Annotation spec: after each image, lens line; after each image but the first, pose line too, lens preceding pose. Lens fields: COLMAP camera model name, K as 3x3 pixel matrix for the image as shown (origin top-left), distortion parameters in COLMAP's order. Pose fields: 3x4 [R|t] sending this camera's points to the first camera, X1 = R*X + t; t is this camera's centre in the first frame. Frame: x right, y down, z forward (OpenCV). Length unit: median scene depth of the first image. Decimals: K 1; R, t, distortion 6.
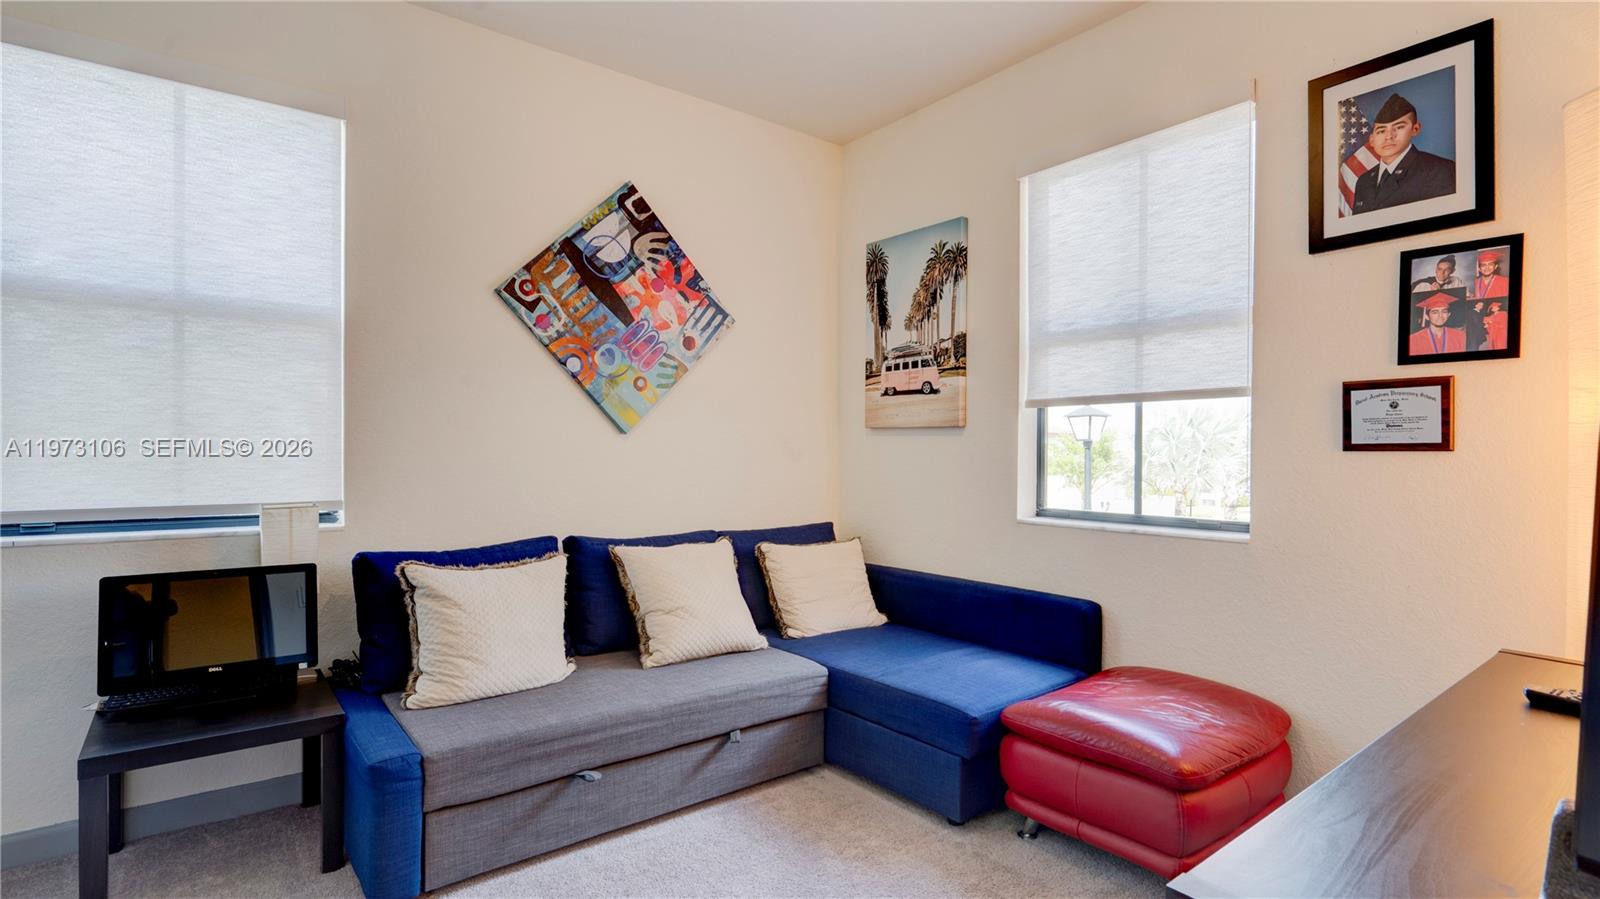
lens RADIAL K [[743.6, 0, 800.0], [0, 743.6, 449.5], [0, 0, 1]] dist [-0.002048, 0.000810]
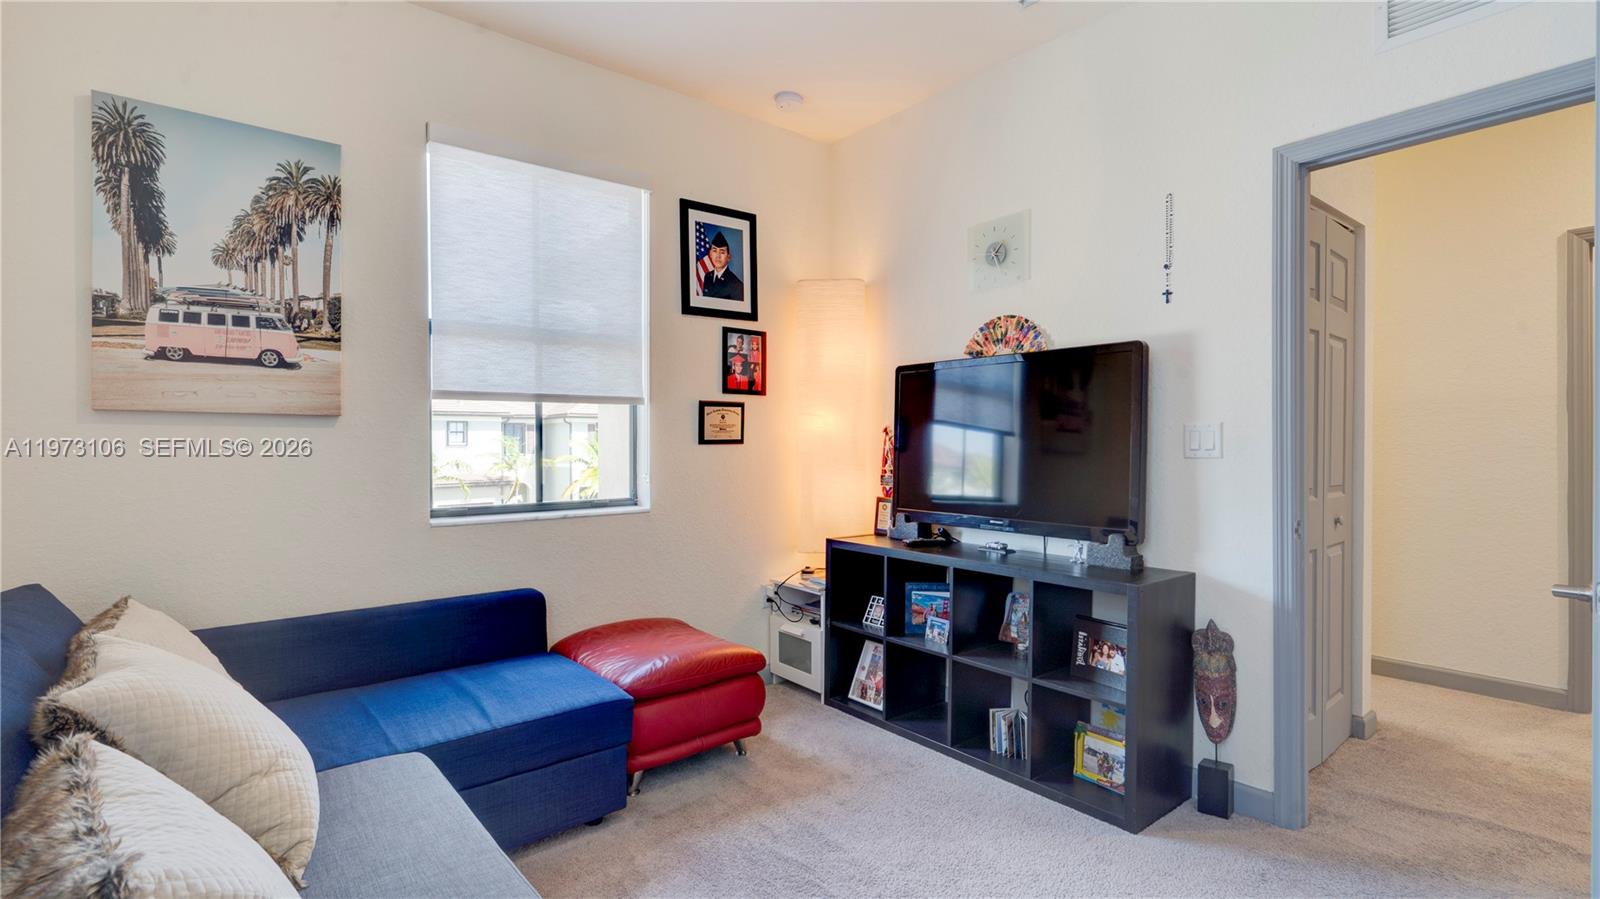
lens RADIAL K [[743.6, 0, 800.0], [0, 743.6, 449.5], [0, 0, 1]] dist [-0.002048, 0.000810]
pose [[-0.006031, -0.011506, 0.999916, -0.667951], [0.005327, 0.999919, 0.011538, -0.002847], [-0.999968, 0.005396, -0.005970, 0.624651]]
